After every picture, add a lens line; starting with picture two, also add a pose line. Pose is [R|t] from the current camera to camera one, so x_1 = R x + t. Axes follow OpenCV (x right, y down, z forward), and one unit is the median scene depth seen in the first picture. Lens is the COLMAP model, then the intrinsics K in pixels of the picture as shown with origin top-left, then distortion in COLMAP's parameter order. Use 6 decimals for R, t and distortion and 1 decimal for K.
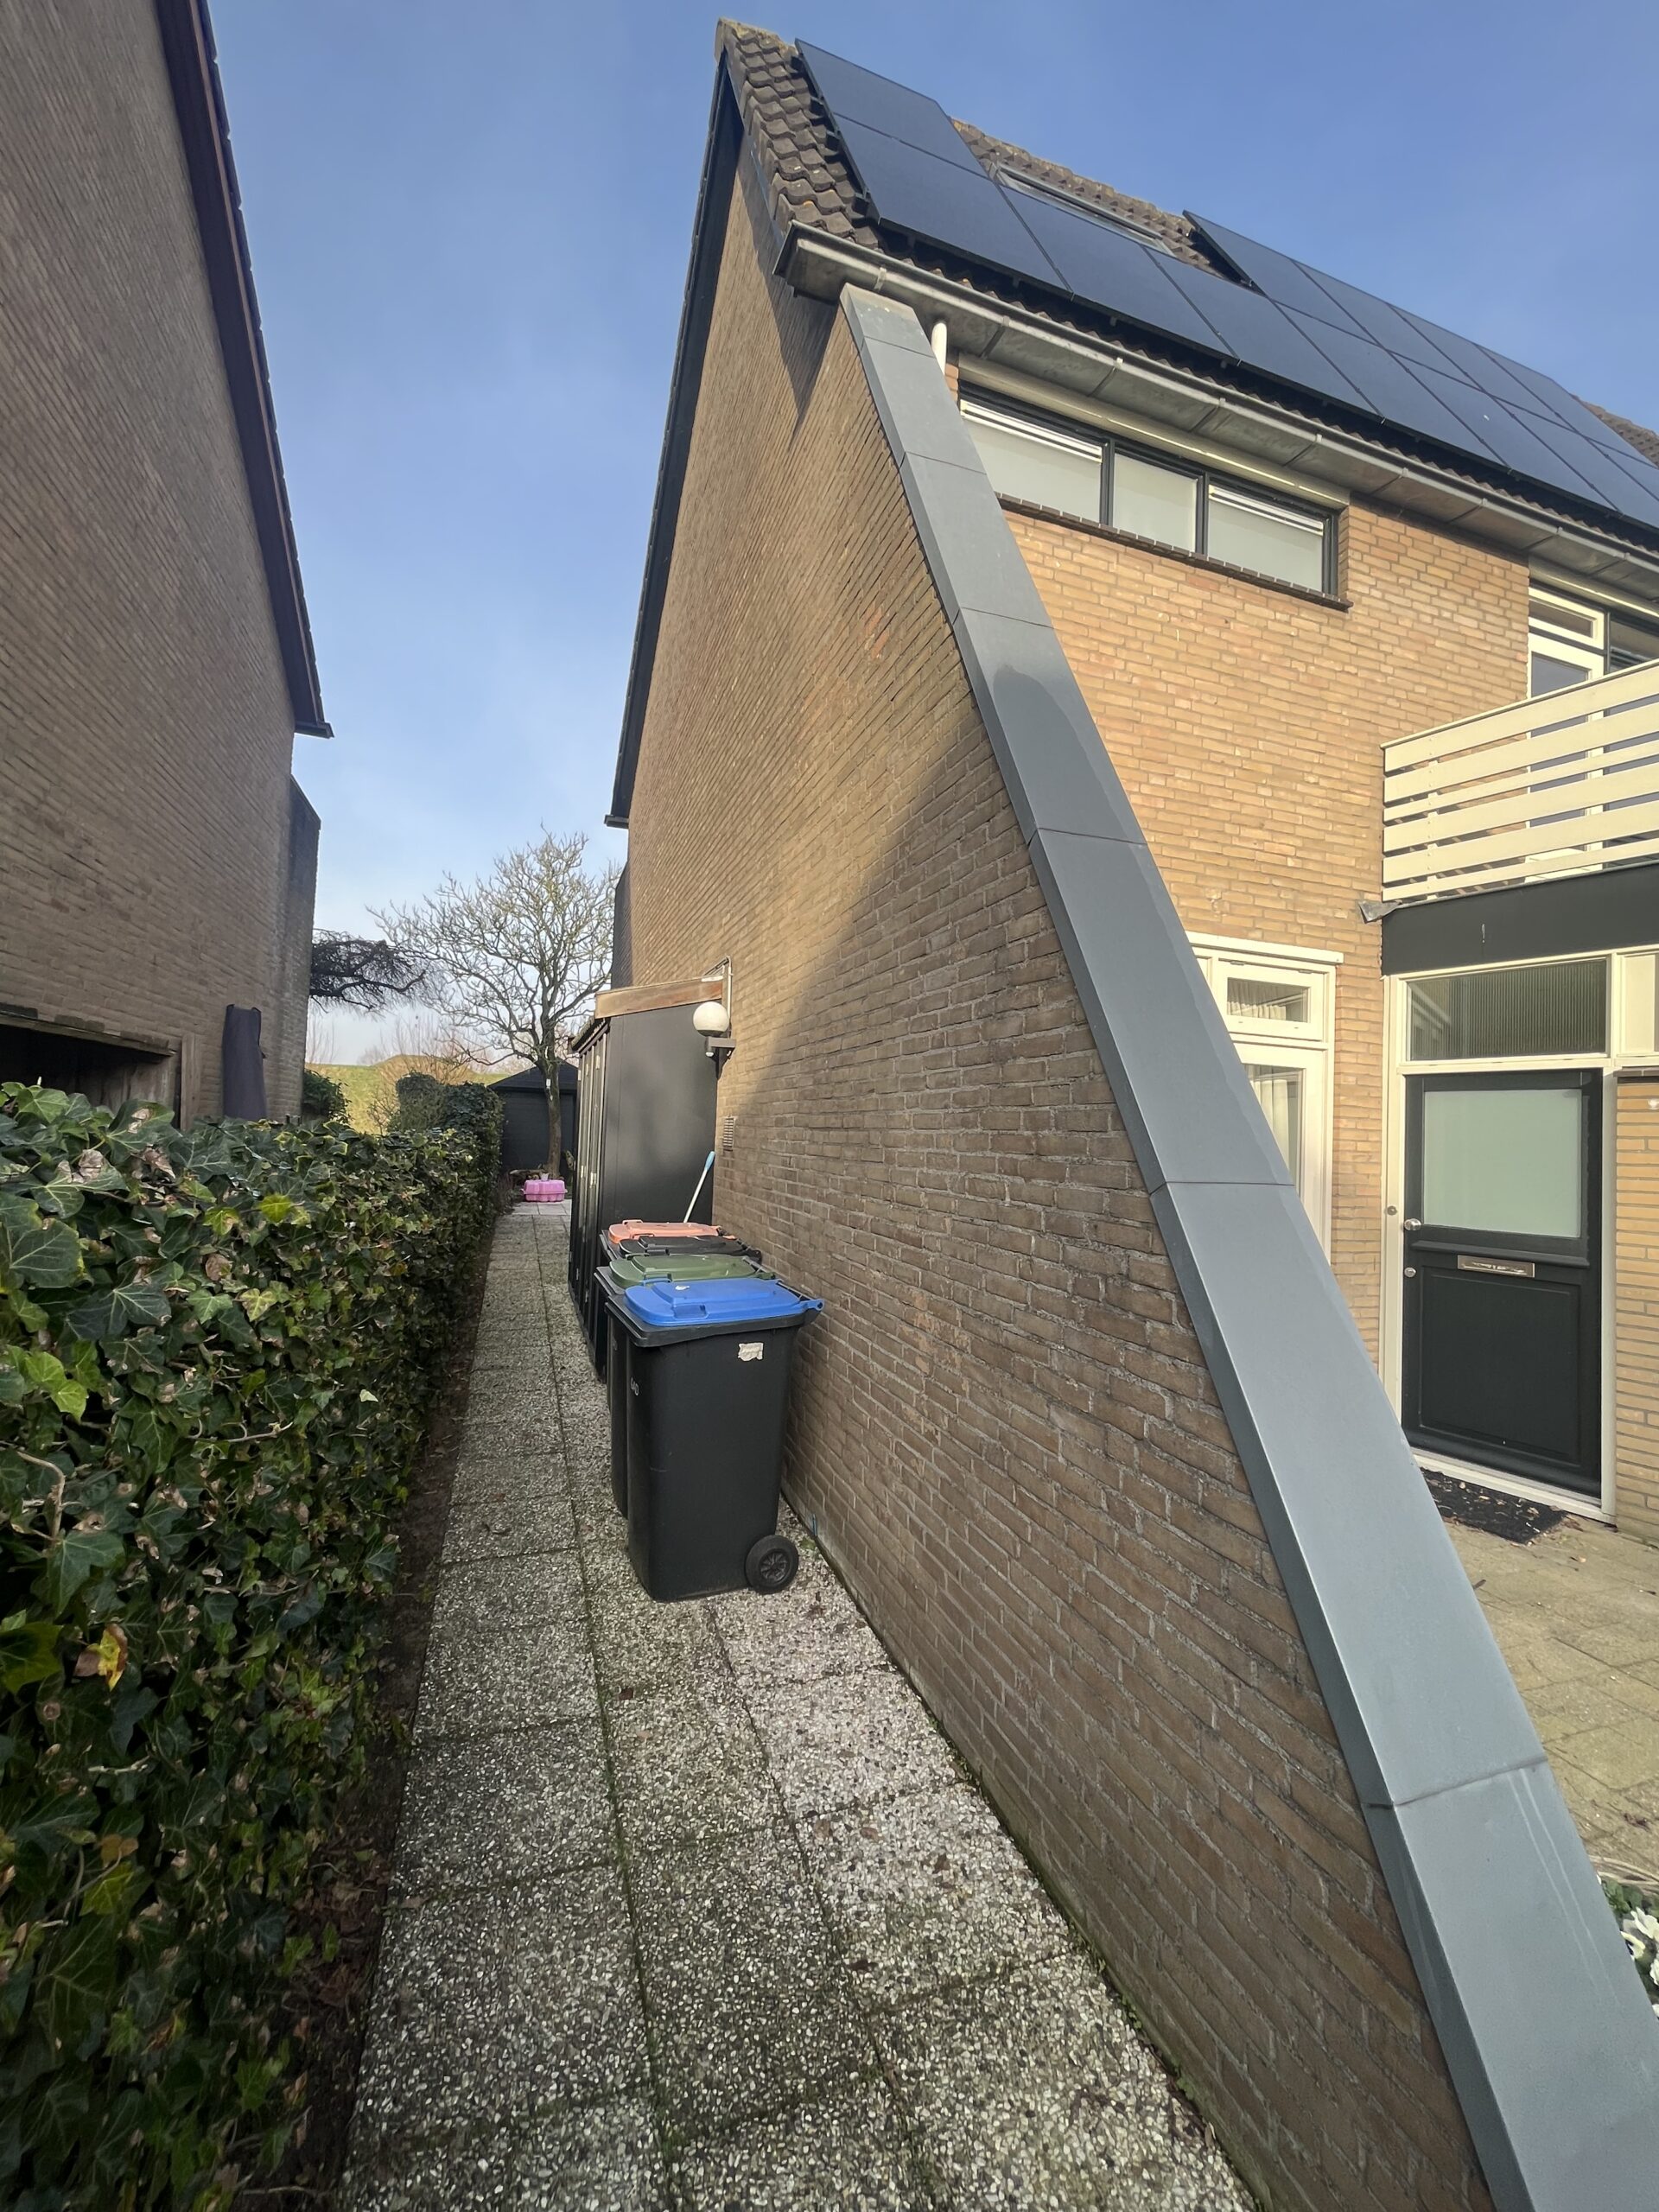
lens RADIAL K [[902.9, 0, 823.9], [0, 902.9, 1092.7], [0, 0, 1]] dist [-0.000419, 0.000047]
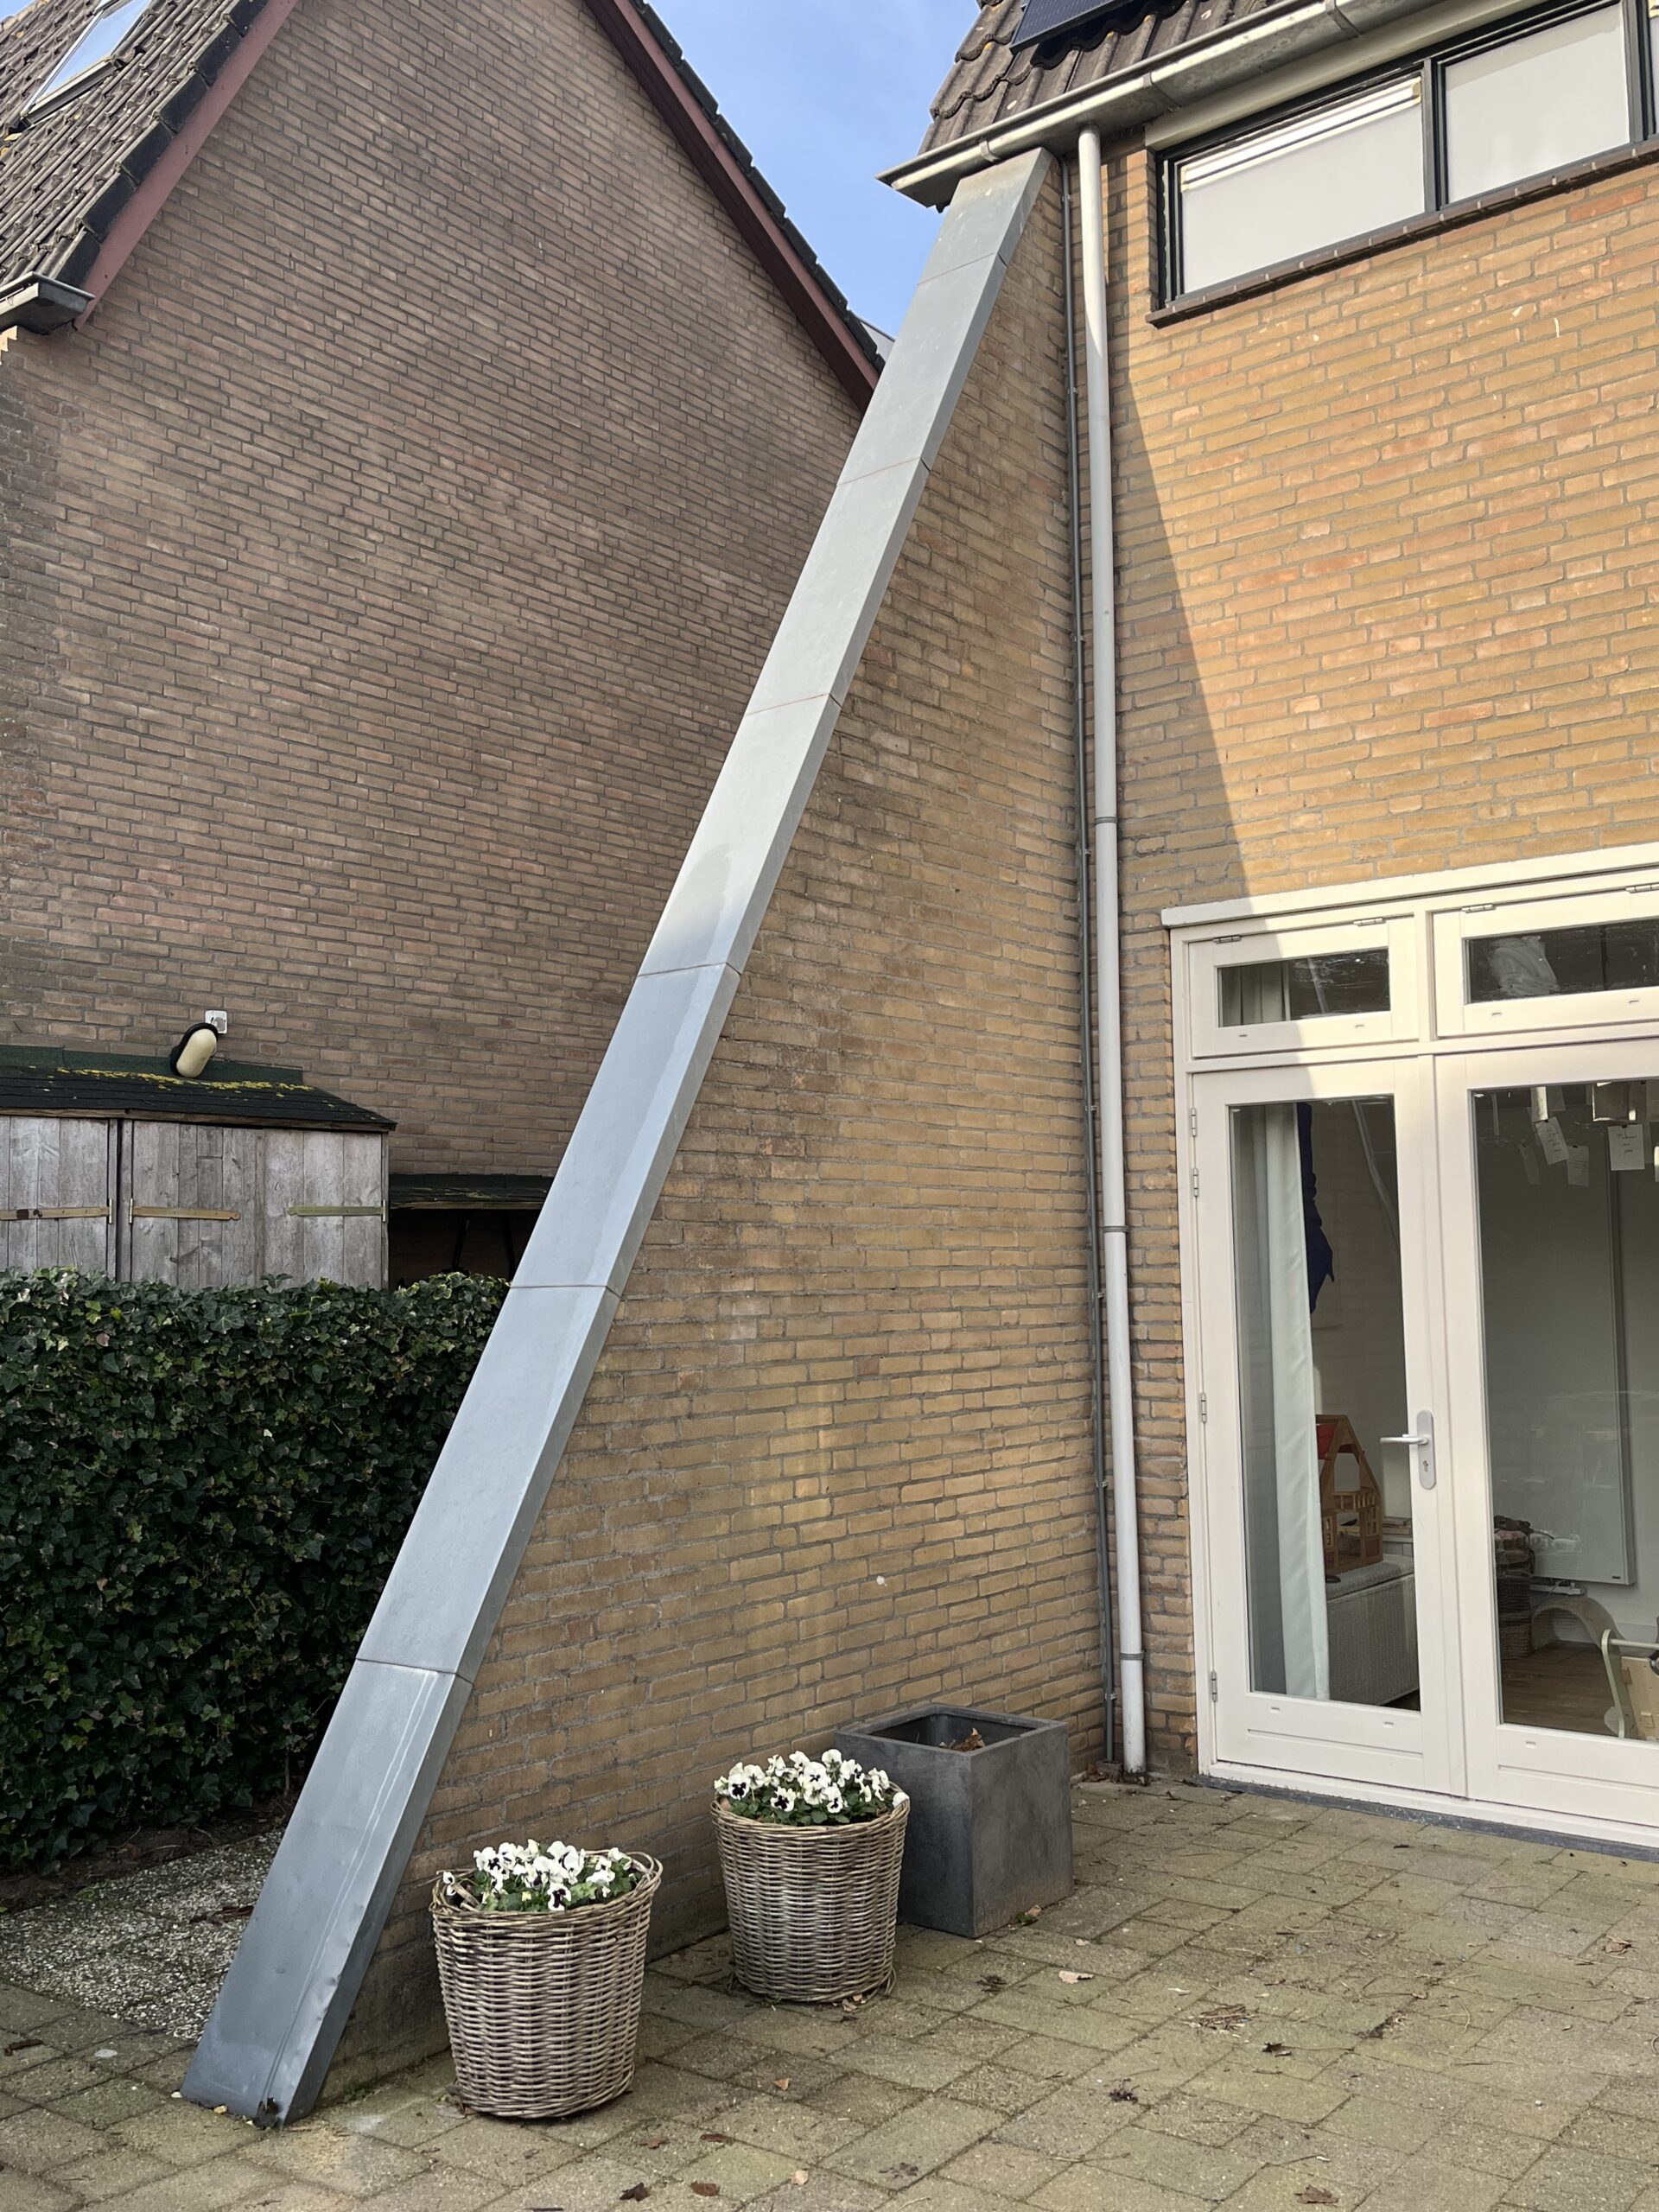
lens RADIAL K [[2040.3, 0, 829.5], [0, 2040.3, 1106.0], [0, 0, 1]] dist [0.071073, -0.087489]
pose [[0.546086, -0.119838, -0.829113, 1.214929], [0.074376, 0.992743, -0.094502, 0.061393], [0.834421, -0.010060, 0.551036, -0.087954]]
